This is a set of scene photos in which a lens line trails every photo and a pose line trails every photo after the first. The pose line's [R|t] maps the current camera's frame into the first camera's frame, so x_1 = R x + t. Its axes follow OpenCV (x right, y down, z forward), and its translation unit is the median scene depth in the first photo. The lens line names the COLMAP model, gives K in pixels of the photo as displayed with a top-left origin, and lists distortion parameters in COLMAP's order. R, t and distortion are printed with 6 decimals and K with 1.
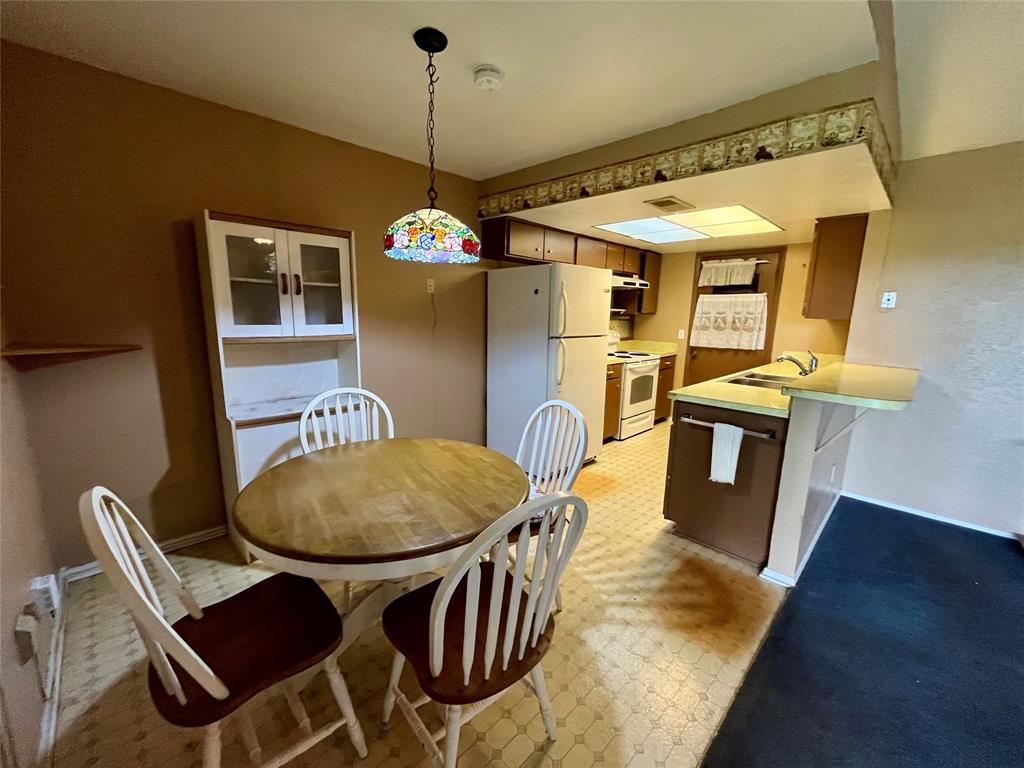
lens RADIAL K [[412.0, 0, 513.6], [0, 412.0, 386.0], [0, 0, 1]] dist [-0.003681, 0.000324]
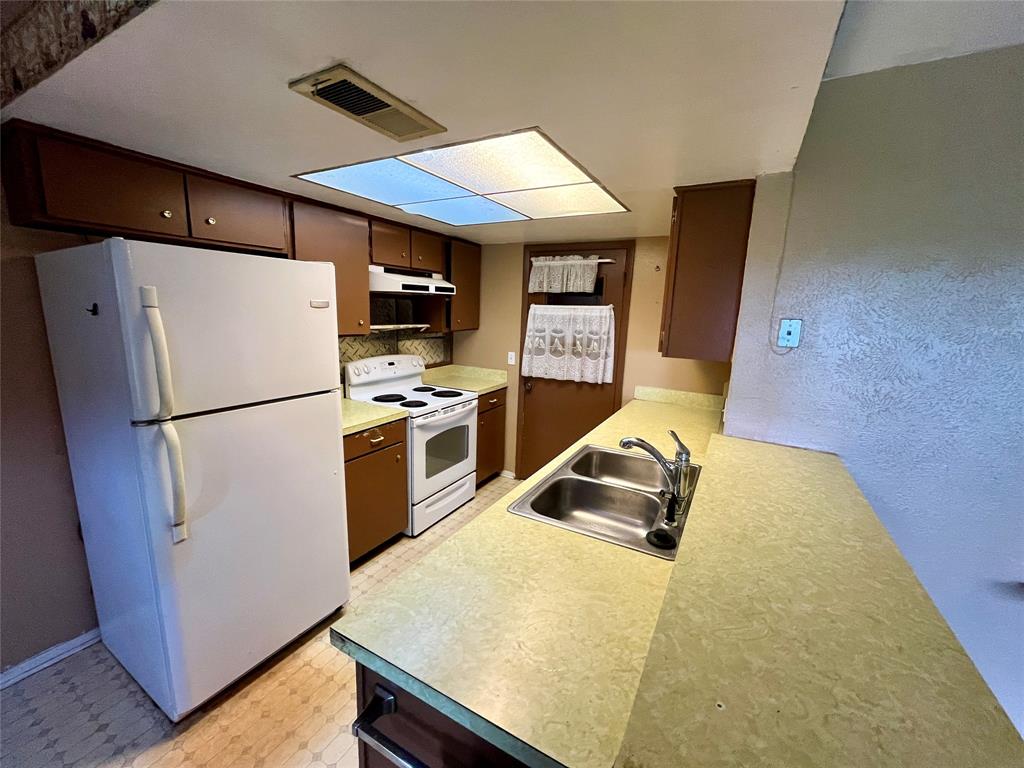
lens RADIAL K [[412.0, 0, 513.2], [0, 412.0, 383.6], [0, 0, 1]] dist [-0.003681, 0.000324]
pose [[0.961844, -0.041034, 0.270506, 0.241085], [0.039172, 0.999157, 0.012281, -0.101901], [-0.270781, -0.001216, 0.962640, 0.347016]]
